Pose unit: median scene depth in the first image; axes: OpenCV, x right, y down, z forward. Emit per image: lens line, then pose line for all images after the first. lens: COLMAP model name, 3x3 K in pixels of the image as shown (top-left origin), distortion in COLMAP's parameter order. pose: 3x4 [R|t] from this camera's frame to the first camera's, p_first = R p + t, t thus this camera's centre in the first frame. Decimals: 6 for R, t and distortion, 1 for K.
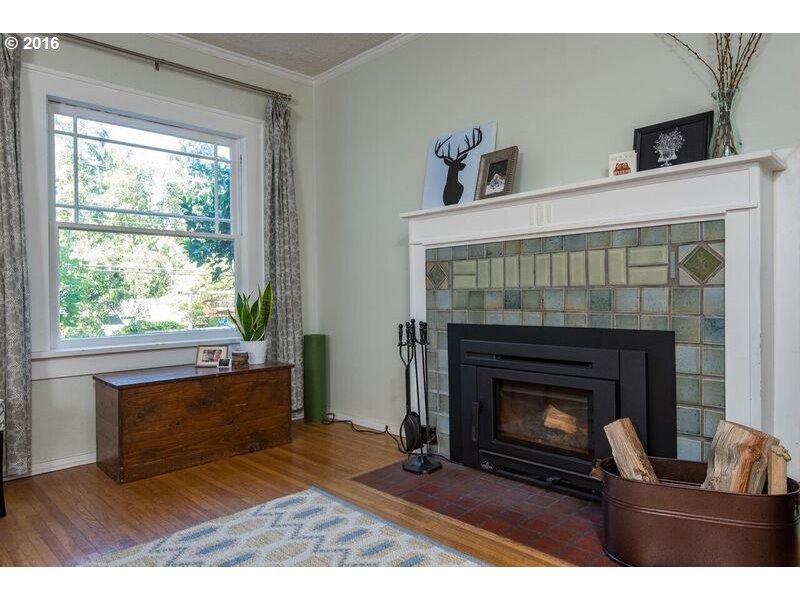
lens RADIAL K [[542.2, 0, 400.9], [0, 542.2, 305.1], [0, 0, 1]] dist [-0.003240, -0.003759]
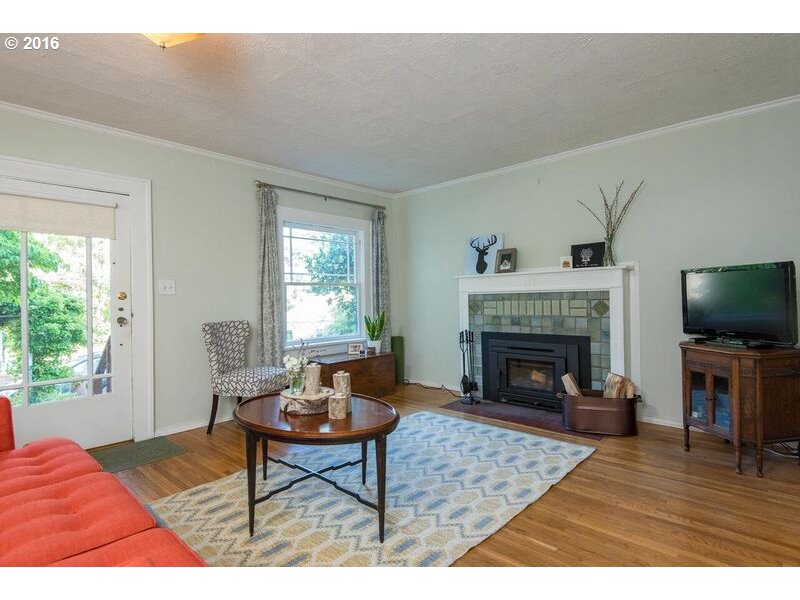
lens RADIAL K [[424.8, 0, 400.0], [0, 424.8, 300.0], [0, 0, 1]] dist [0.001918, 0.000270]
pose [[0.999040, -0.005394, 0.043469, -0.305749], [0.006119, 0.999844, -0.016560, -0.064227], [-0.043373, 0.016810, 0.998918, -0.622617]]
